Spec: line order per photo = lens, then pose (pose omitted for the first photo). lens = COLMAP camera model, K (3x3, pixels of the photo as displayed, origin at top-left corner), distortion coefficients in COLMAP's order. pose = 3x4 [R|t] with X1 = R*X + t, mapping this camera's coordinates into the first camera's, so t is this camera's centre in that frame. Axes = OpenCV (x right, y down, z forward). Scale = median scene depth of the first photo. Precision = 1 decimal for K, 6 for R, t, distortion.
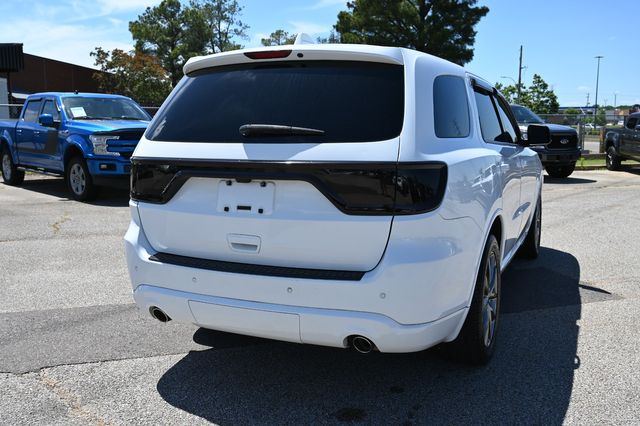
lens RADIAL K [[612.5, 0, 320.0], [0, 612.5, 213.0], [0, 0, 1]] dist [0.001535, 0.010167]
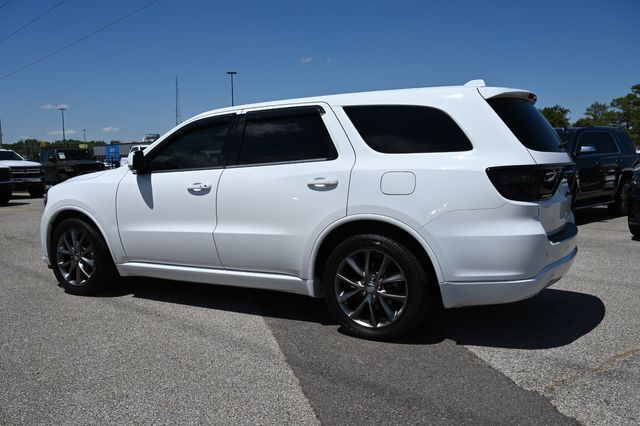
lens RADIAL K [[586.8, 0, 318.1], [0, 586.8, 210.5], [0, 0, 1]] dist [-0.004003, -0.000147]
pose [[0.108329, -0.082457, 0.990689, -1.574556], [0.153709, 0.985959, 0.065255, -0.150250], [-0.982160, 0.145209, 0.119483, 1.351188]]
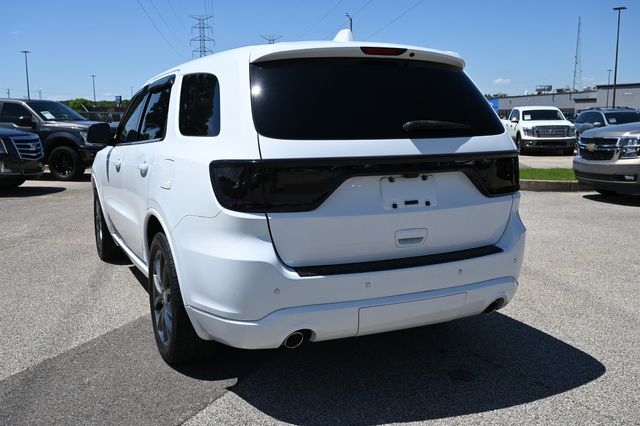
lens RADIAL K [[643.1, 0, 318.0], [0, 643.1, 216.3], [0, 0, 1]] dist [-0.001652, 0.003696]
pose [[0.657619, -0.112809, 0.744856, -0.949316], [0.110800, 0.992456, 0.052486, -0.054538], [-0.745158, 0.048015, 0.665157, 0.377716]]
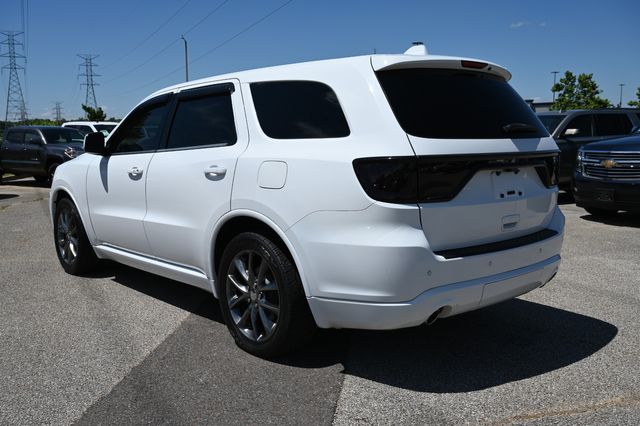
lens RADIAL K [[612.5, 0, 320.0], [0, 612.5, 213.0], [0, 0, 1]] dist [0.001535, 0.010167]
pose [[0.417052, -0.109859, 0.902219, -1.266733], [0.133923, 0.989261, 0.058552, -0.082907], [-0.898962, 0.096409, 0.427286, 0.767971]]
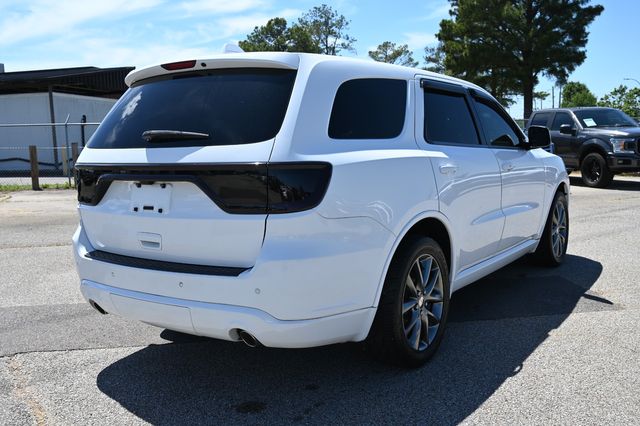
lens RADIAL K [[612.5, 0, 320.0], [0, 612.5, 213.0], [0, 0, 1]] dist [0.001535, 0.010167]
pose [[0.982876, -0.001809, -0.184260, 0.344899], [-0.001682, 0.999822, -0.018787, 0.018828], [0.184261, 0.018775, 0.982698, -0.004133]]
